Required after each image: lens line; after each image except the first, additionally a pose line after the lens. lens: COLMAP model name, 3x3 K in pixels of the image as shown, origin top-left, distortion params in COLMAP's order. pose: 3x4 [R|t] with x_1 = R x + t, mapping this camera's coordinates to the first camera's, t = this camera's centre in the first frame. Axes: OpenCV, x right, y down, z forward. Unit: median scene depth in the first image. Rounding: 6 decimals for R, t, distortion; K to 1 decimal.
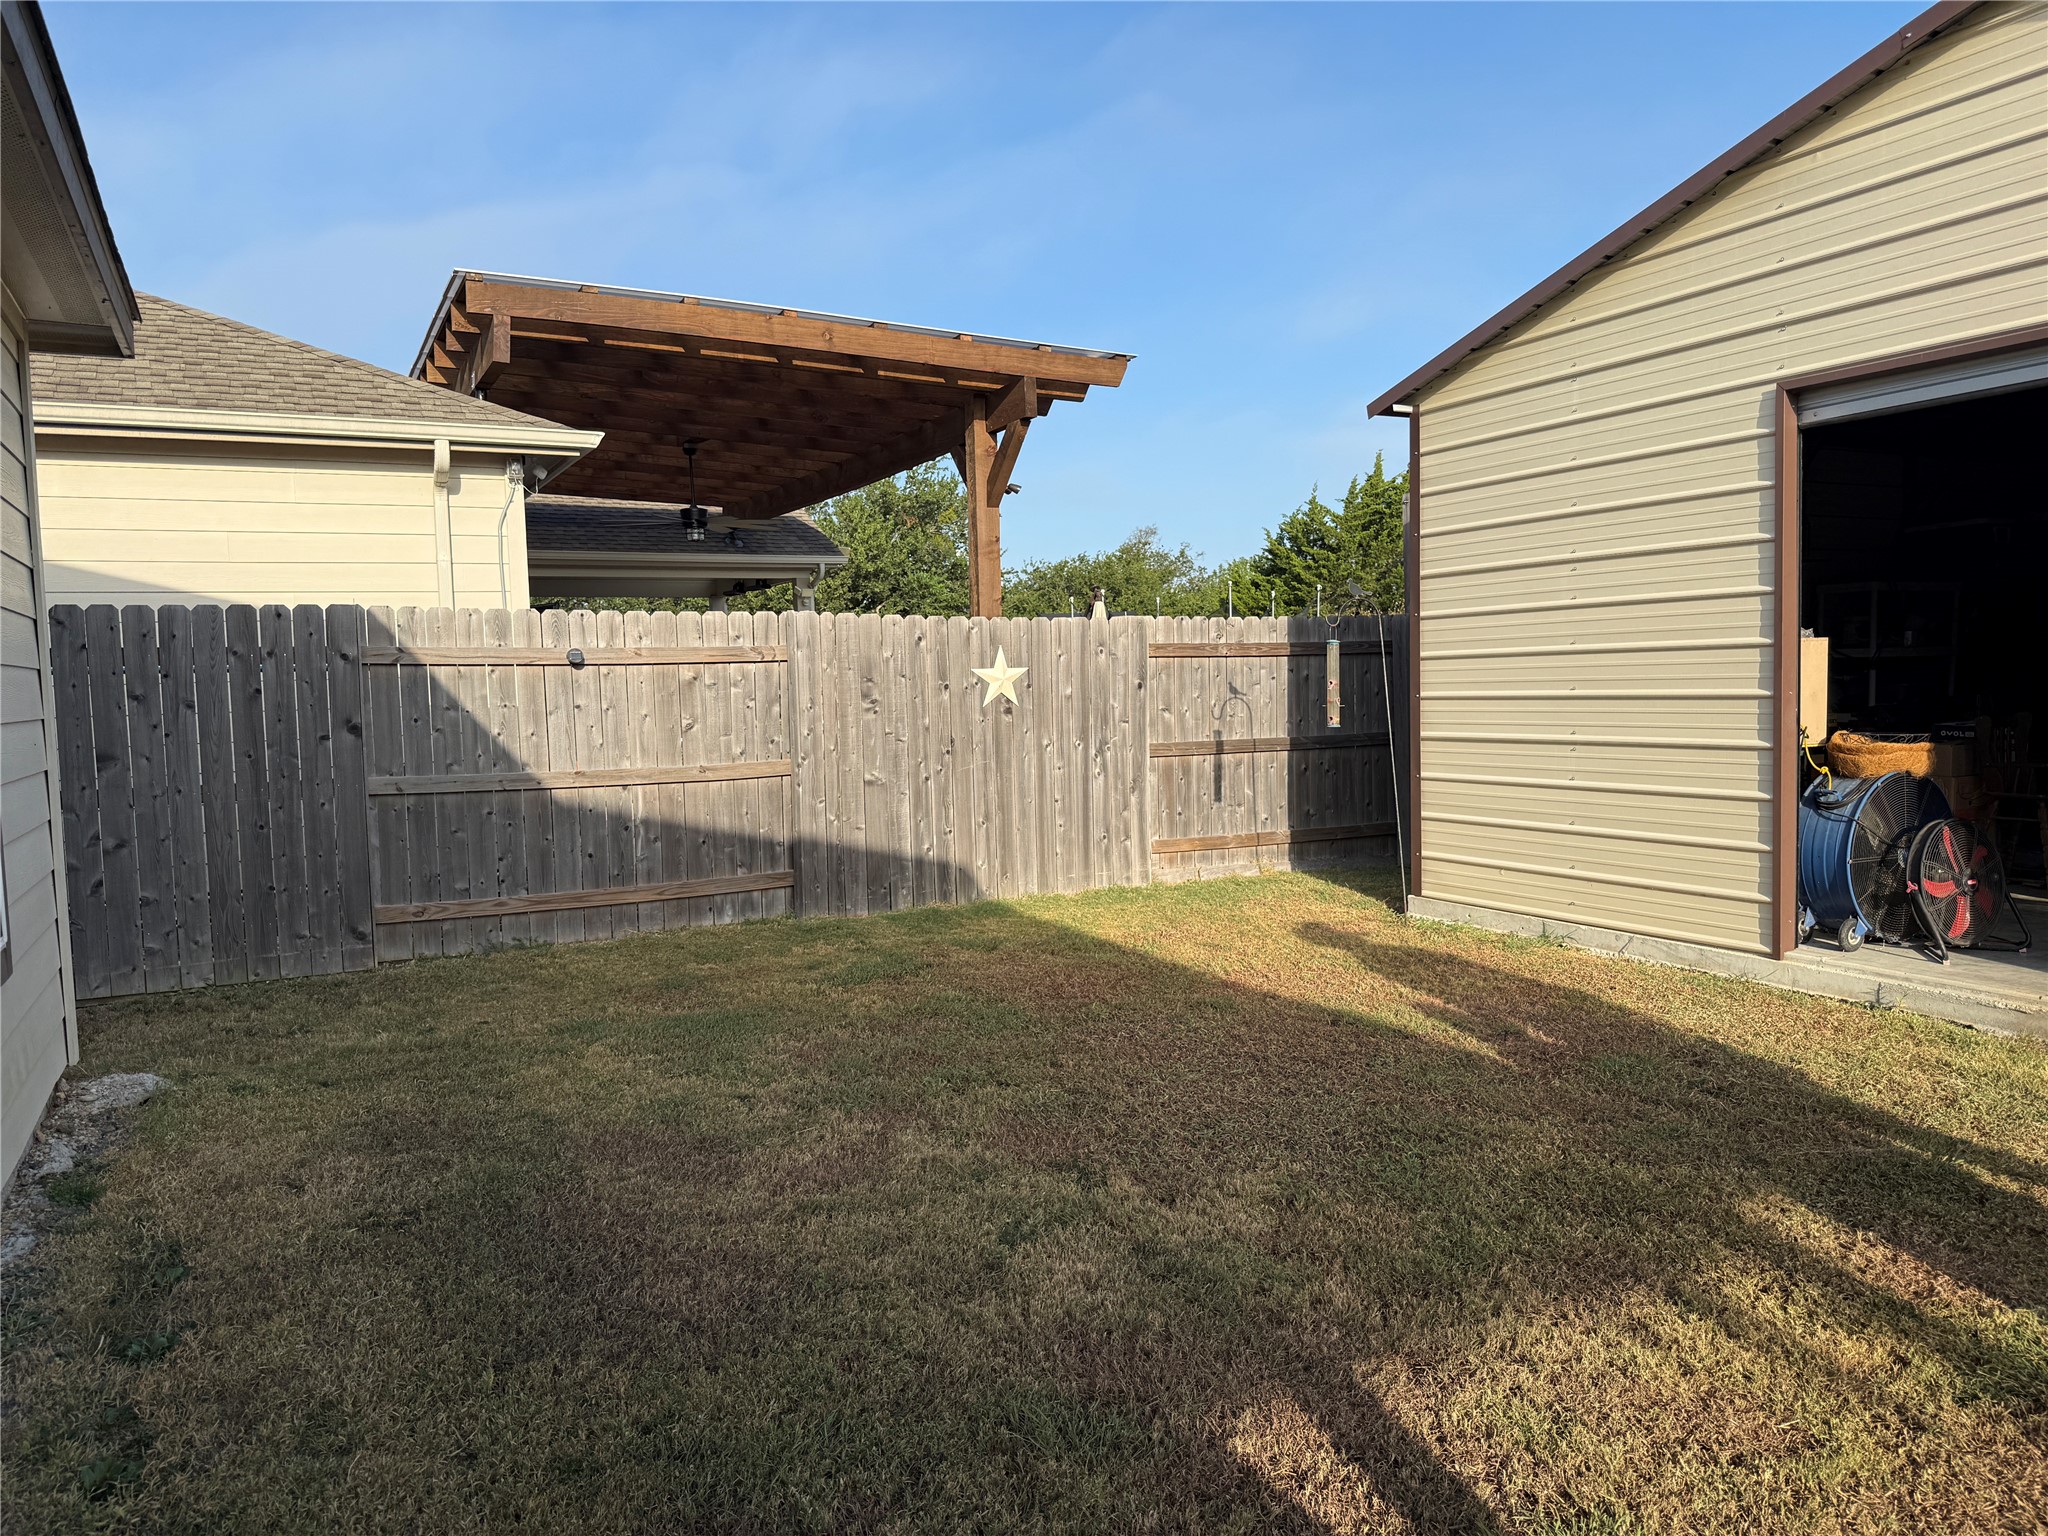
lens RADIAL K [[1434.4, 0, 1029.9], [0, 1434.4, 782.9], [0, 0, 1]] dist [0.135830, -0.245992]
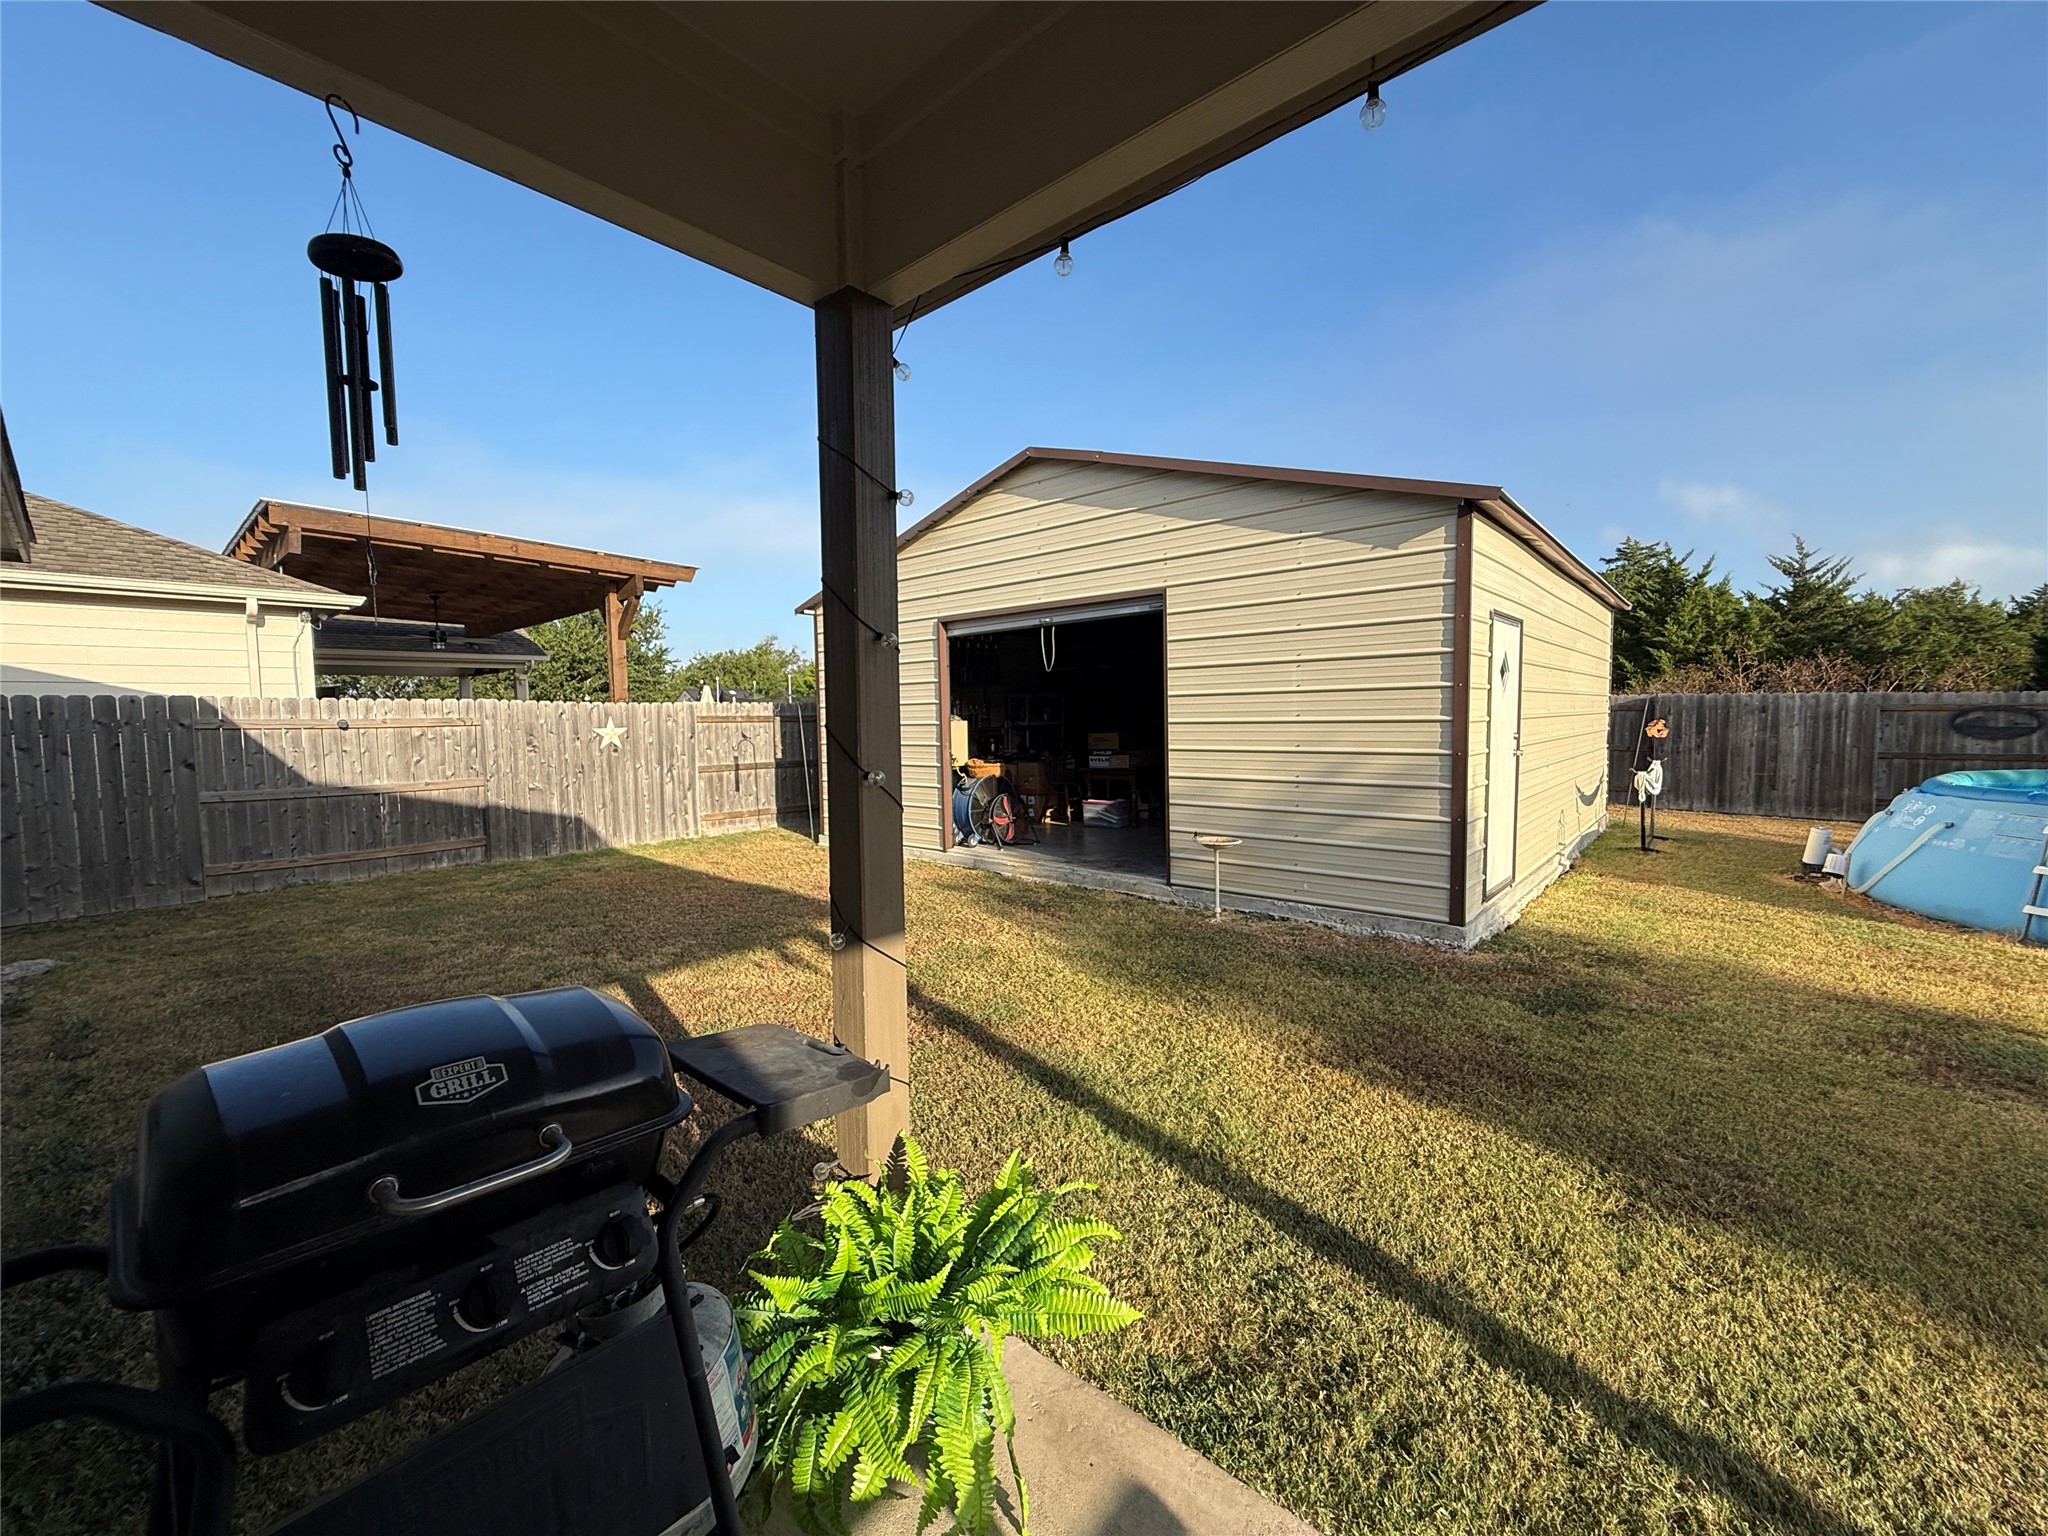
lens RADIAL K [[823.0, 0, 1024.0], [0, 823.0, 768.0], [0, 0, 1]] dist [0.001771, 0.000183]
pose [[0.933608, -0.014572, 0.358000, 0.113332], [0.020680, 0.999698, -0.013239, 0.000021], [-0.357699, 0.019763, 0.933628, -0.270380]]
